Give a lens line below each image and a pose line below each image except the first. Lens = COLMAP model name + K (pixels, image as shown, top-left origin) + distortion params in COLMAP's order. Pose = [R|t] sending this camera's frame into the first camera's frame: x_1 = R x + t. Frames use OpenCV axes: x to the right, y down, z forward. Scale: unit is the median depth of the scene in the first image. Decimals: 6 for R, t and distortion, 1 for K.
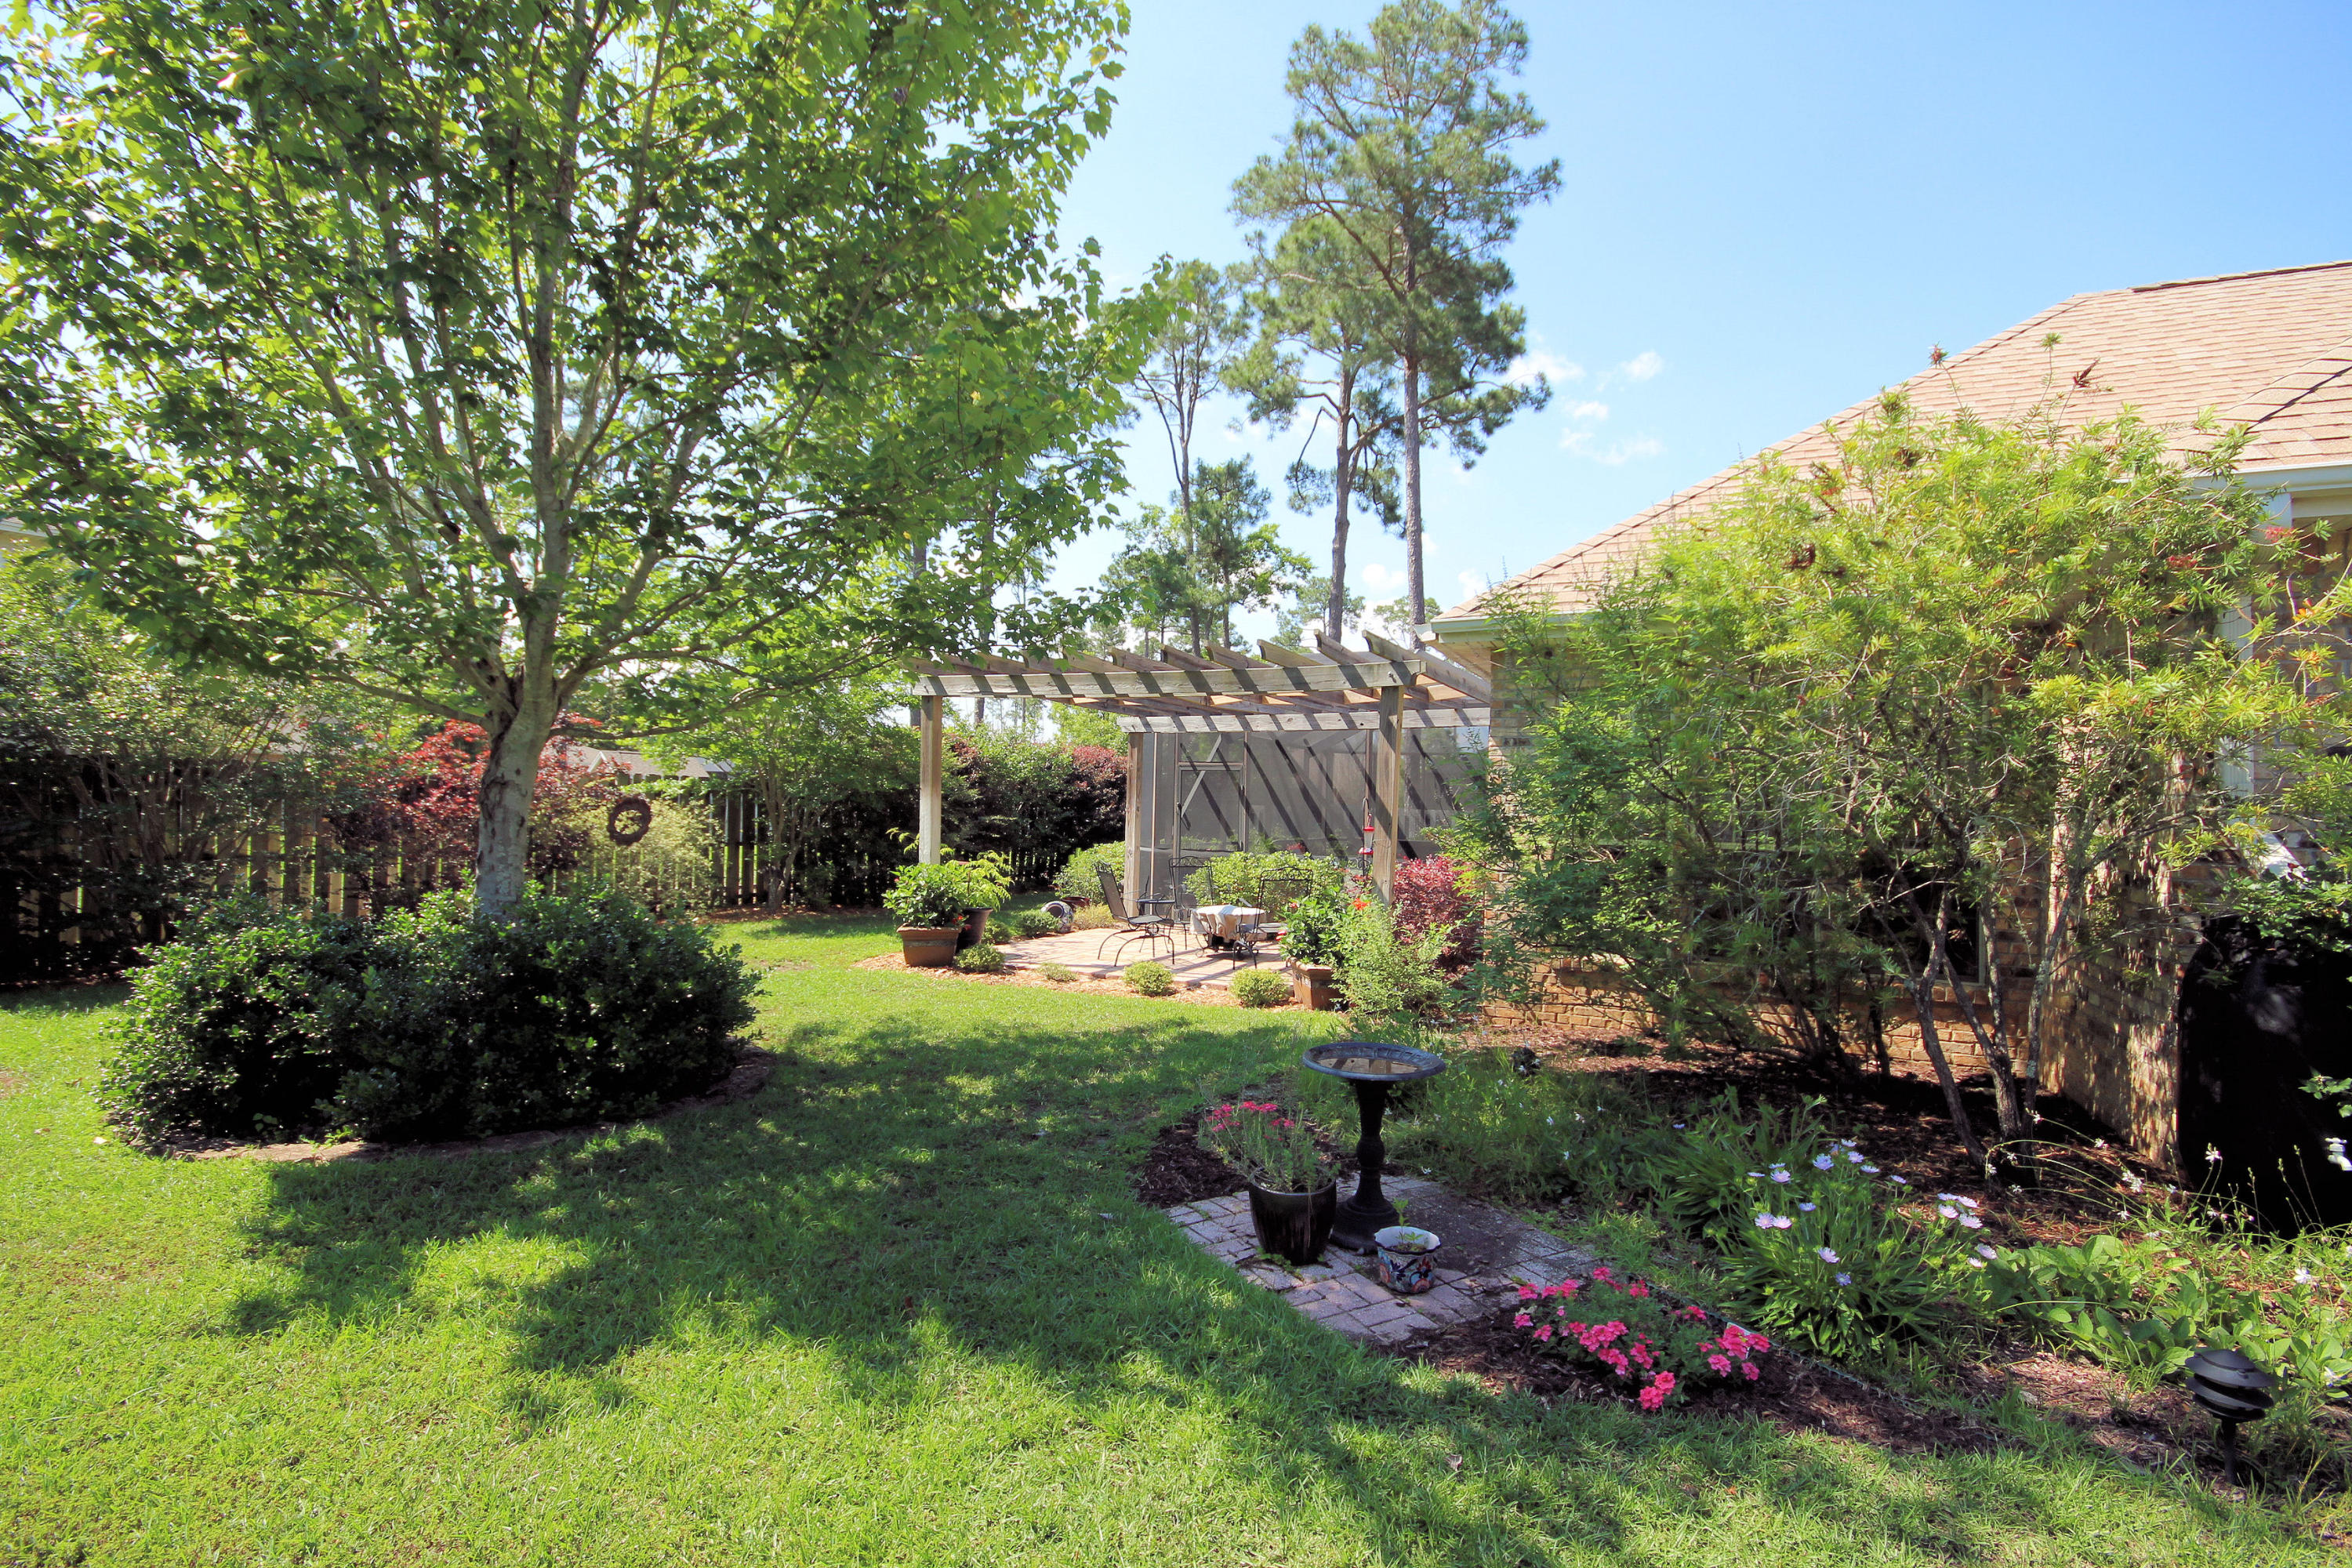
lens RADIAL K [[1092.5, 0, 1174.1], [0, 1092.5, 790.2], [0, 0, 1]] dist [0.000532, 0.000225]
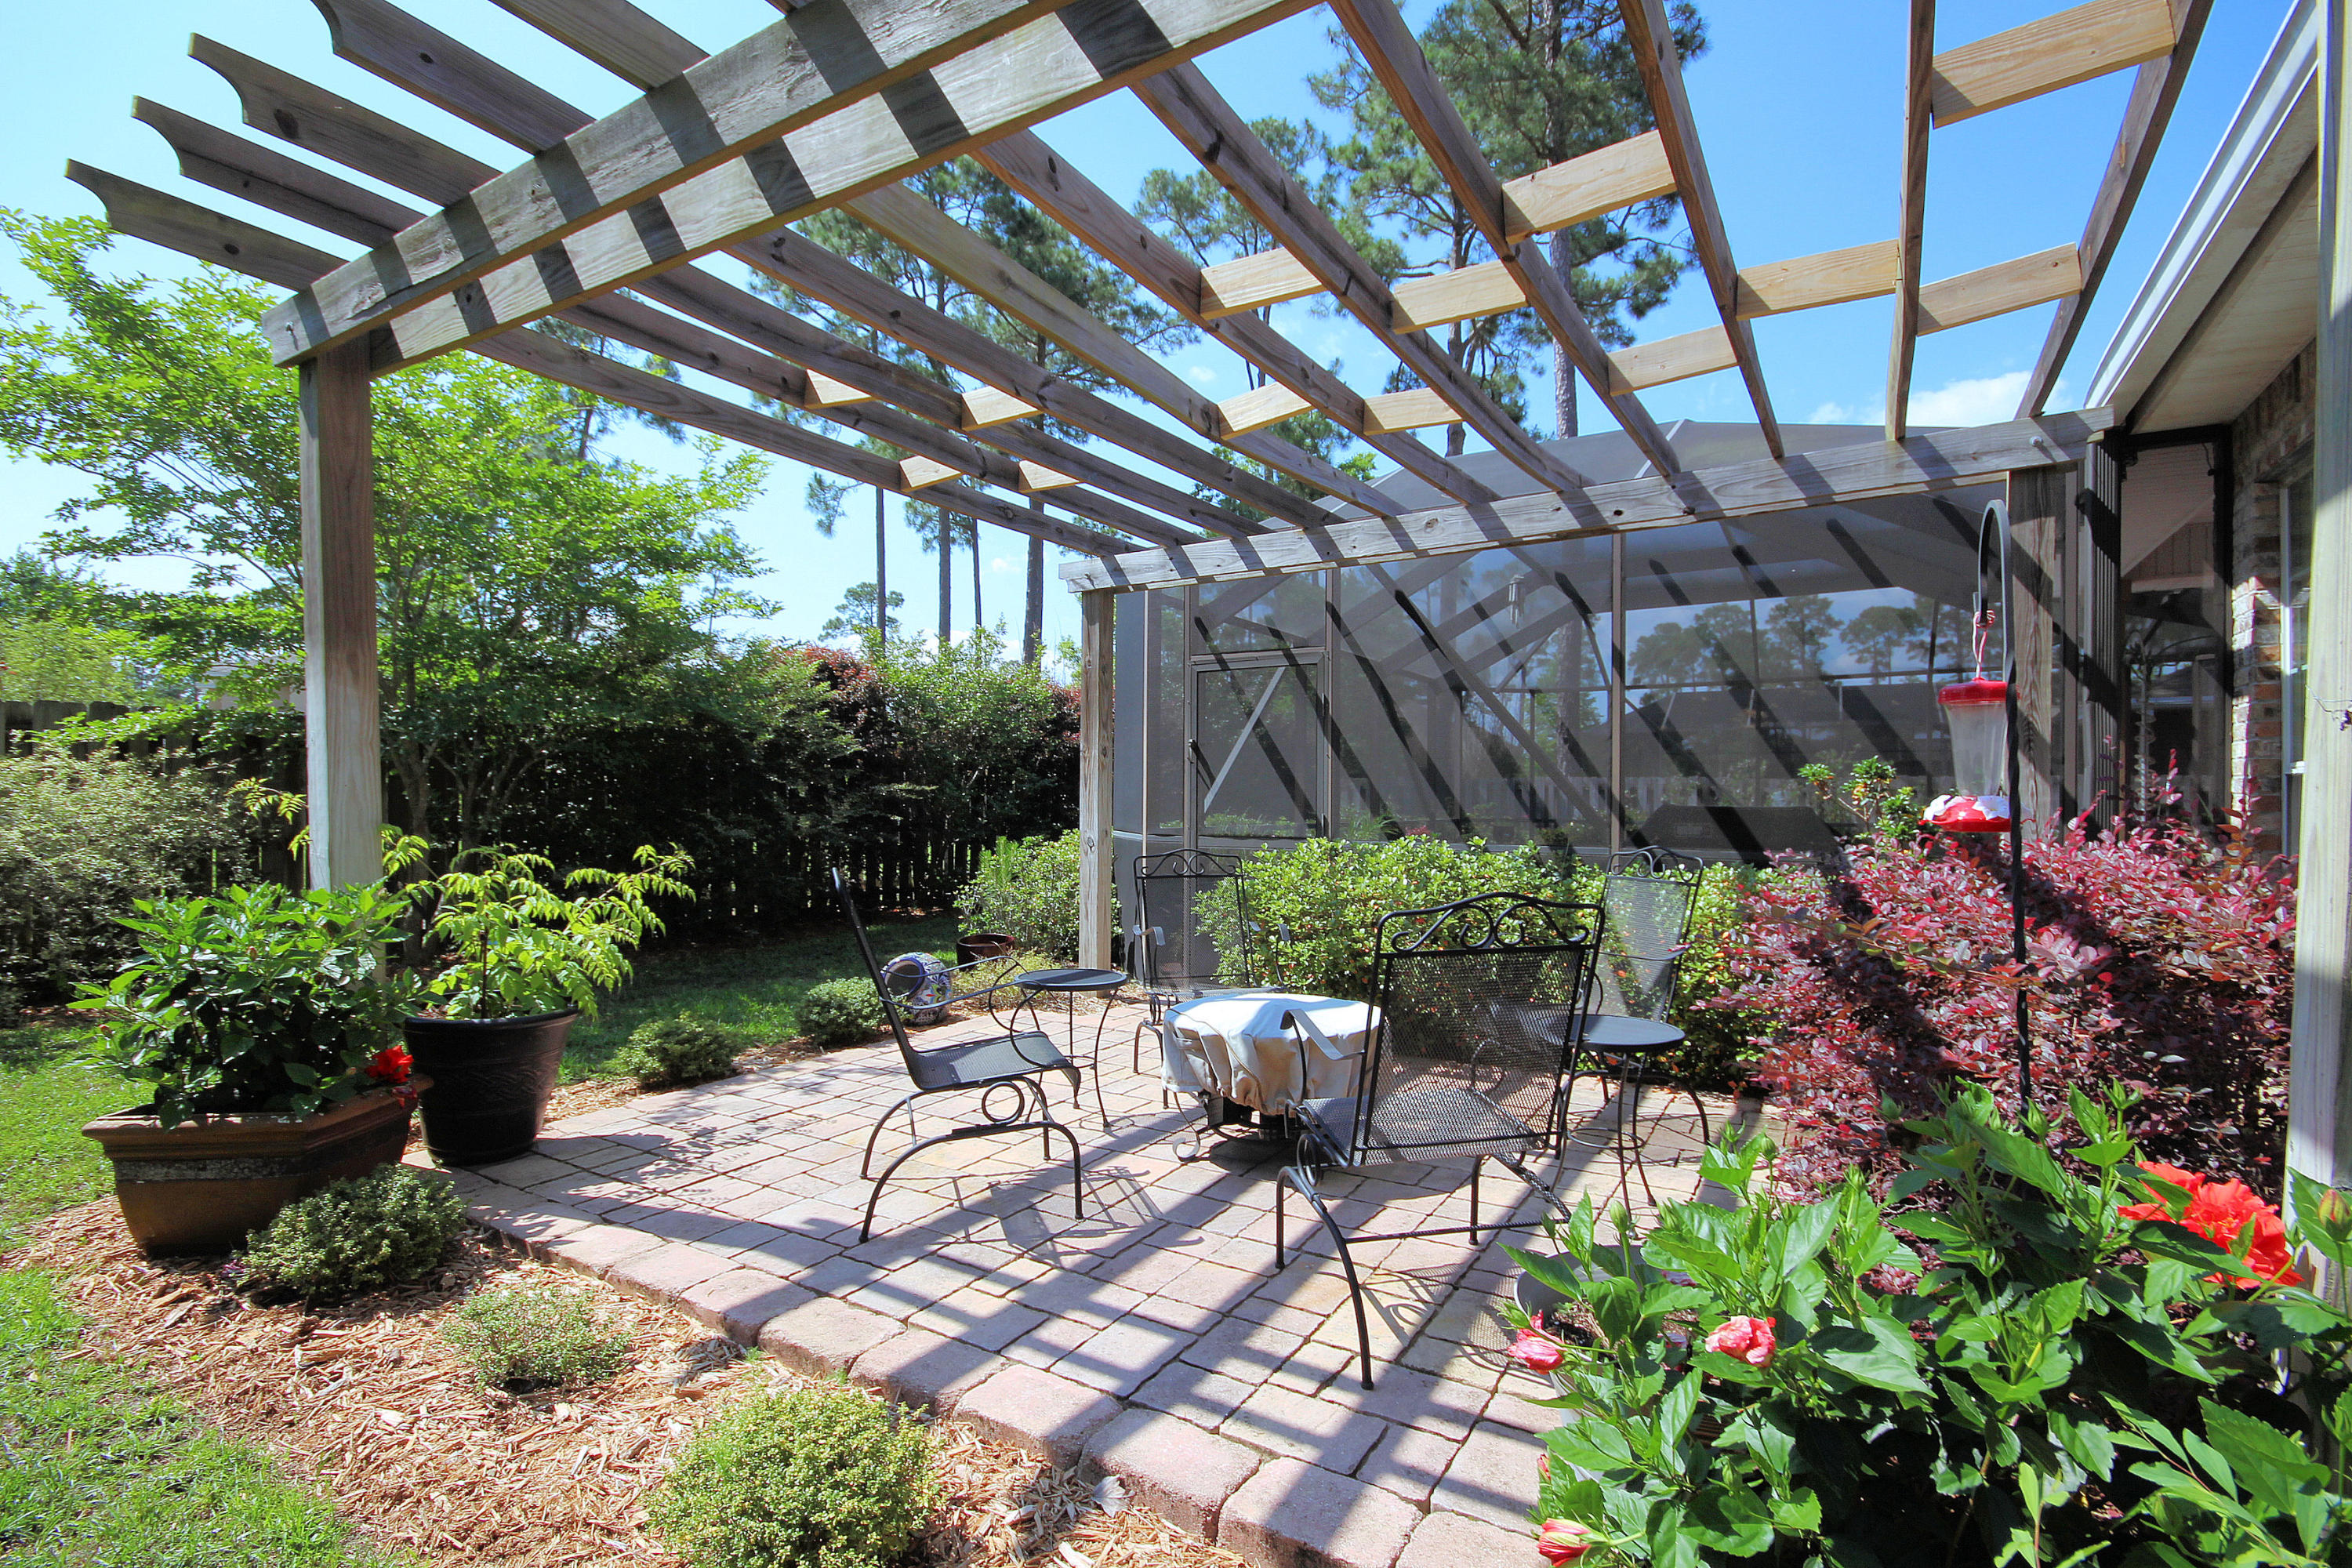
lens RADIAL K [[1092.5, 0, 1174.1], [0, 1092.5, 790.2], [0, 0, 1]] dist [0.000532, 0.000225]
pose [[0.995772, -0.019929, -0.089674, 0.037566], [0.020497, 0.999775, 0.005420, 0.030286], [0.089546, -0.007235, 0.995956, 0.502471]]
